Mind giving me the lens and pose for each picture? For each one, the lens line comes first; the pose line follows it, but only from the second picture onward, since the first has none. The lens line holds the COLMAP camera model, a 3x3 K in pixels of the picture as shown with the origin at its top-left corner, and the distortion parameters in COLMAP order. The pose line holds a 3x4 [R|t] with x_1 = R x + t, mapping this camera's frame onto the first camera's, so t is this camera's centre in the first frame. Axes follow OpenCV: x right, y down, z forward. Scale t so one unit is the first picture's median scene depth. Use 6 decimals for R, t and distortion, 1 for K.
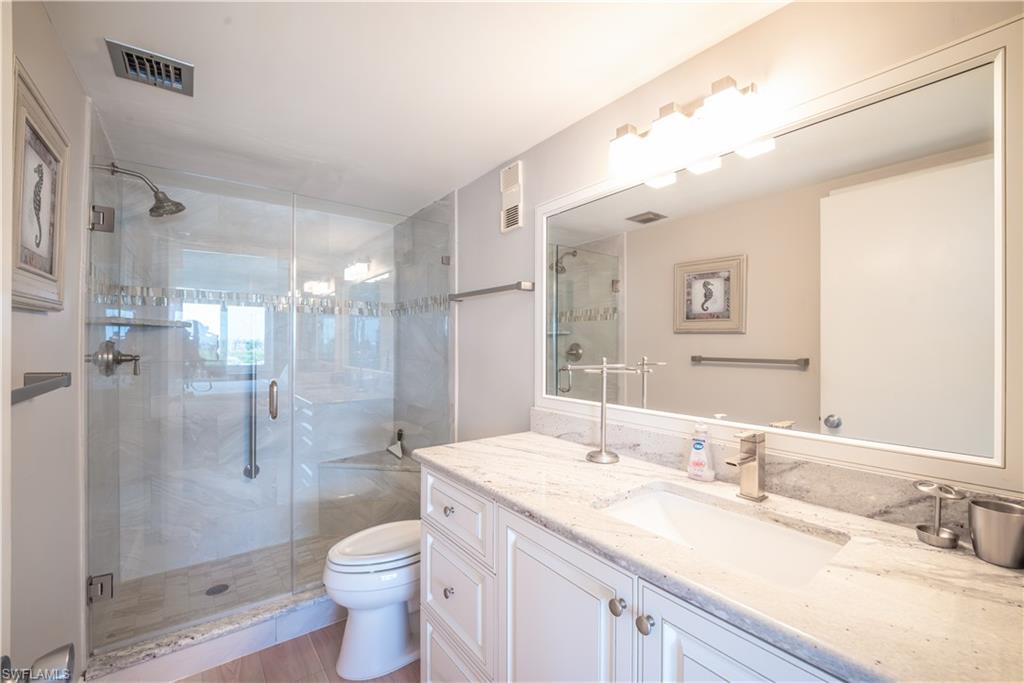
lens RADIAL K [[422.2, 0, 512.0], [0, 422.2, 341.5], [0, 0, 1]] dist [-0.000048, -0.000016]
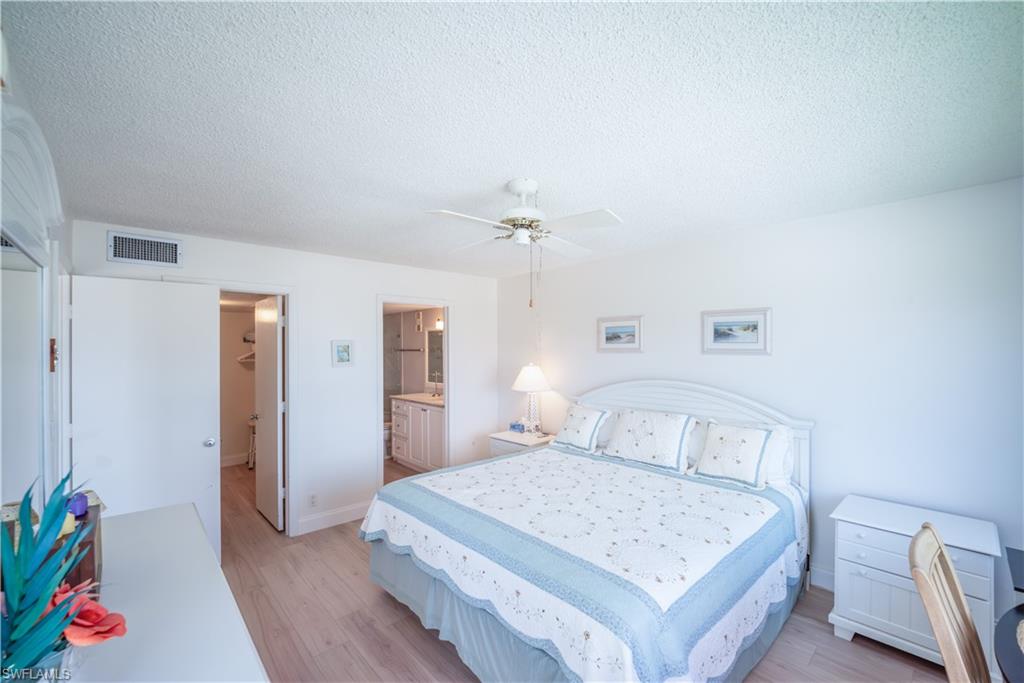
lens RADIAL K [[427.1, 0, 514.3], [0, 427.1, 348.1], [0, 0, 1]] dist [-0.000489, -0.000086]
pose [[0.995740, -0.002716, 0.092167, 0.458875], [0.002501, 0.999994, 0.002453, -0.155991], [-0.092173, -0.002212, 0.995741, -2.513707]]
